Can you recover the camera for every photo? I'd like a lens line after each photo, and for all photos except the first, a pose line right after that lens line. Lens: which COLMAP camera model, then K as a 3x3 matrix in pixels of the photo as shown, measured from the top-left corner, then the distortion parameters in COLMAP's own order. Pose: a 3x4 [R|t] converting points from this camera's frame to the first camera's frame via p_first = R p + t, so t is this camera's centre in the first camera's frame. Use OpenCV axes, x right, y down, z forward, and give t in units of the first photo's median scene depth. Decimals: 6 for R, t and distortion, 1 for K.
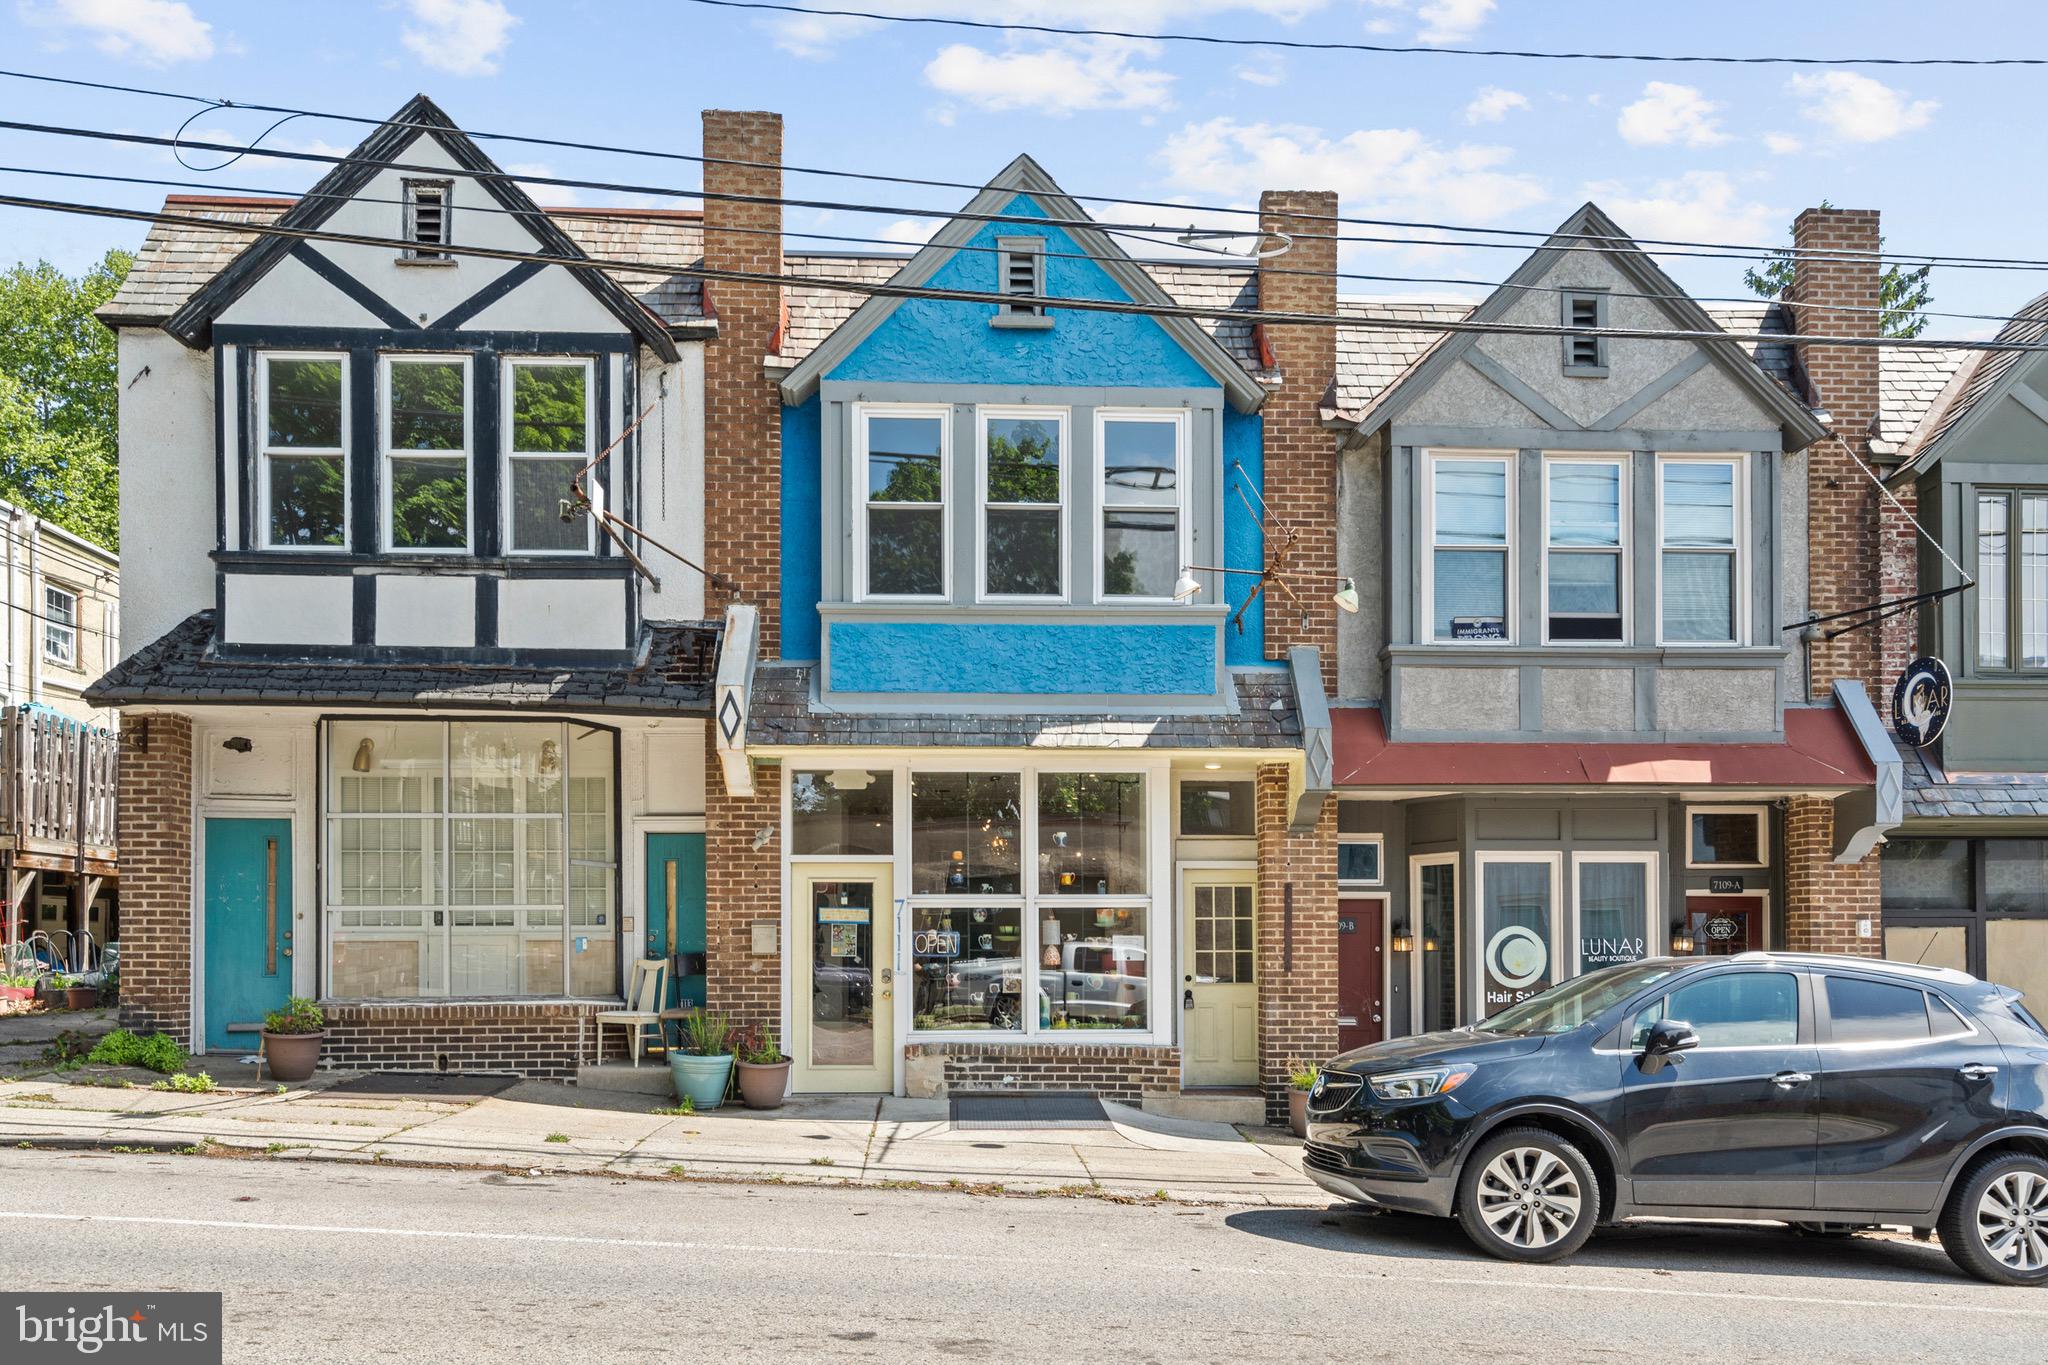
lens RADIAL K [[1374.0, 0, 1019.3], [0, 1374.0, 941.6], [0, 0, 1]] dist [0.002962, 0.000920]
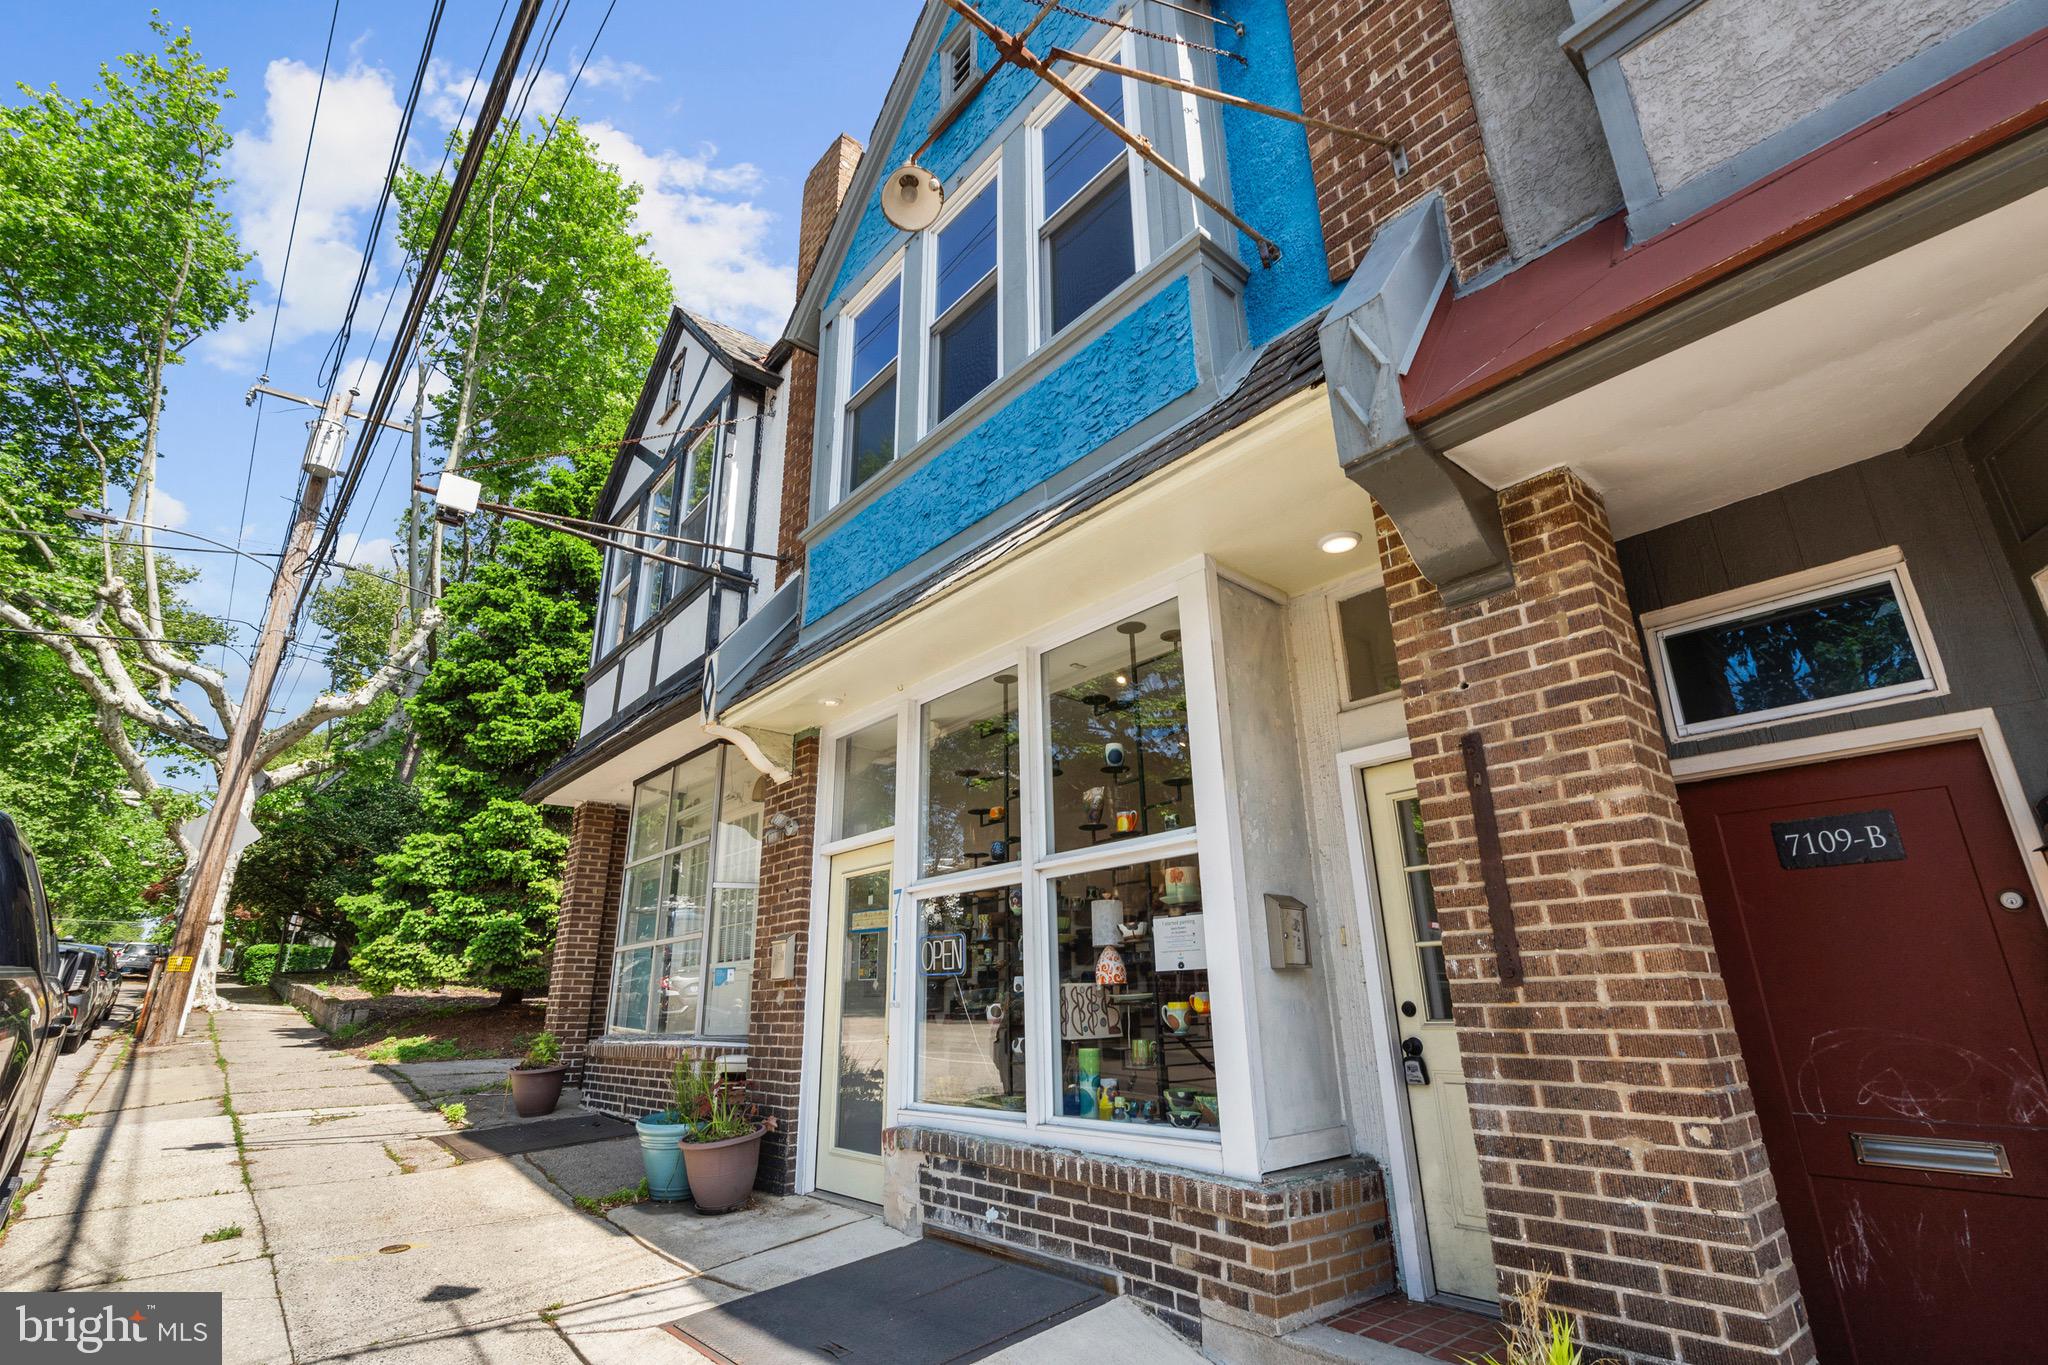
lens RADIAL K [[926.3, 0, 1031.1], [0, 926.3, 692.9], [0, 0, 1]] dist [-0.001379, -0.000162]
pose [[0.615052, -0.263653, -0.743100, 0.318595], [0.017669, 0.946811, -0.321306, 0.025609], [0.788289, 0.184490, 0.586996, 0.774638]]
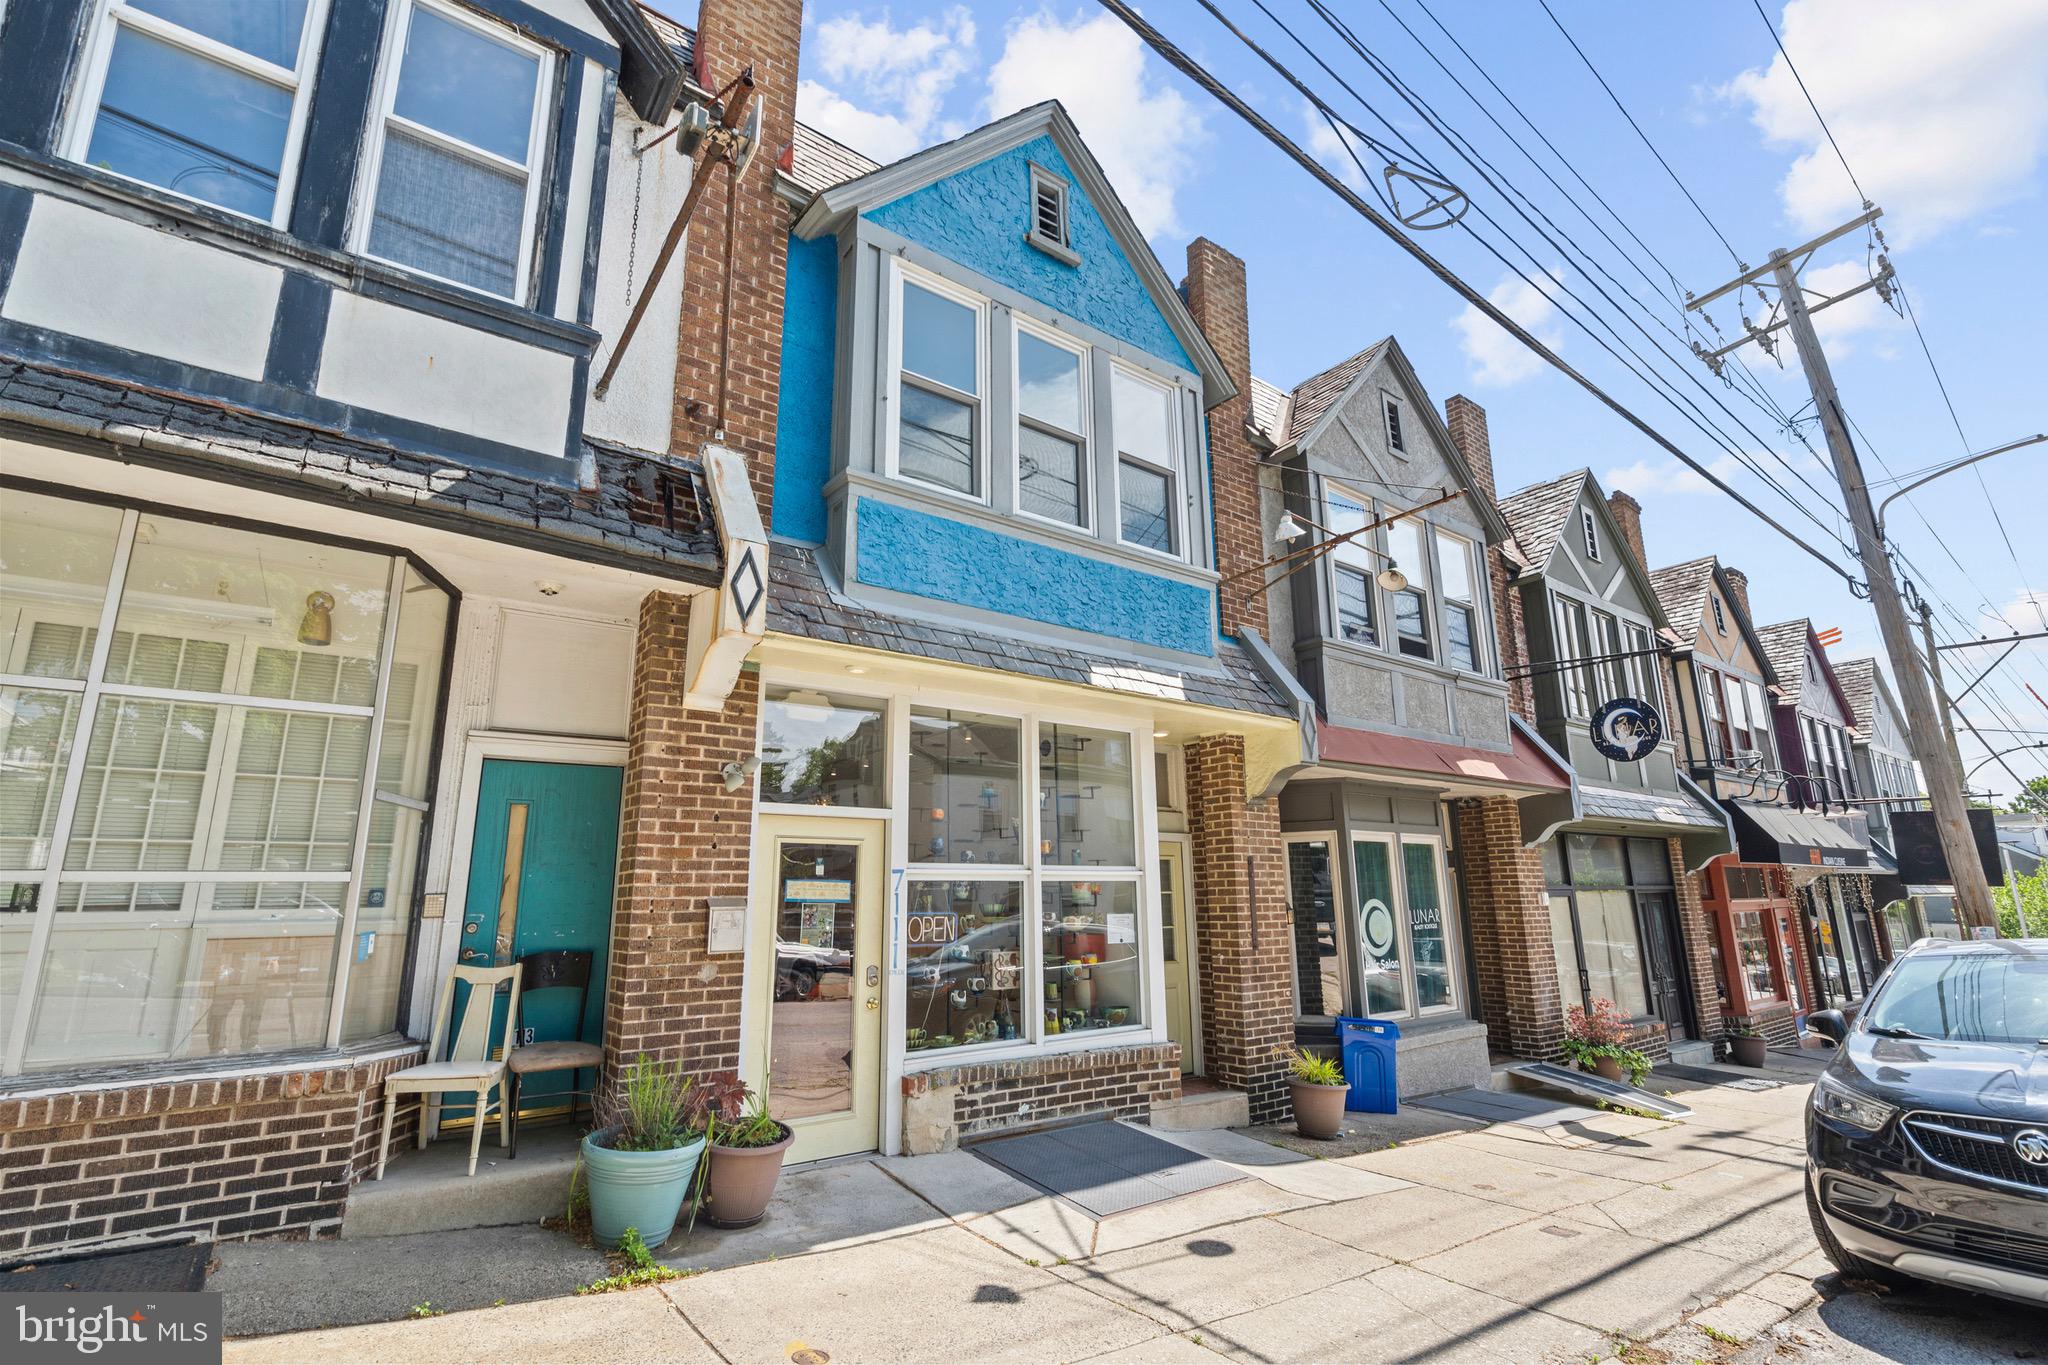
lens RADIAL K [[926.3, 0, 1031.1], [0, 926.3, 692.9], [0, 0, 1]] dist [-0.001379, -0.000162]
pose [[0.832193, 0.113950, 0.542651, -0.314411], [0.010014, 0.975408, -0.220181, -0.012640], [-0.554395, 0.188667, 0.810587, 0.539340]]
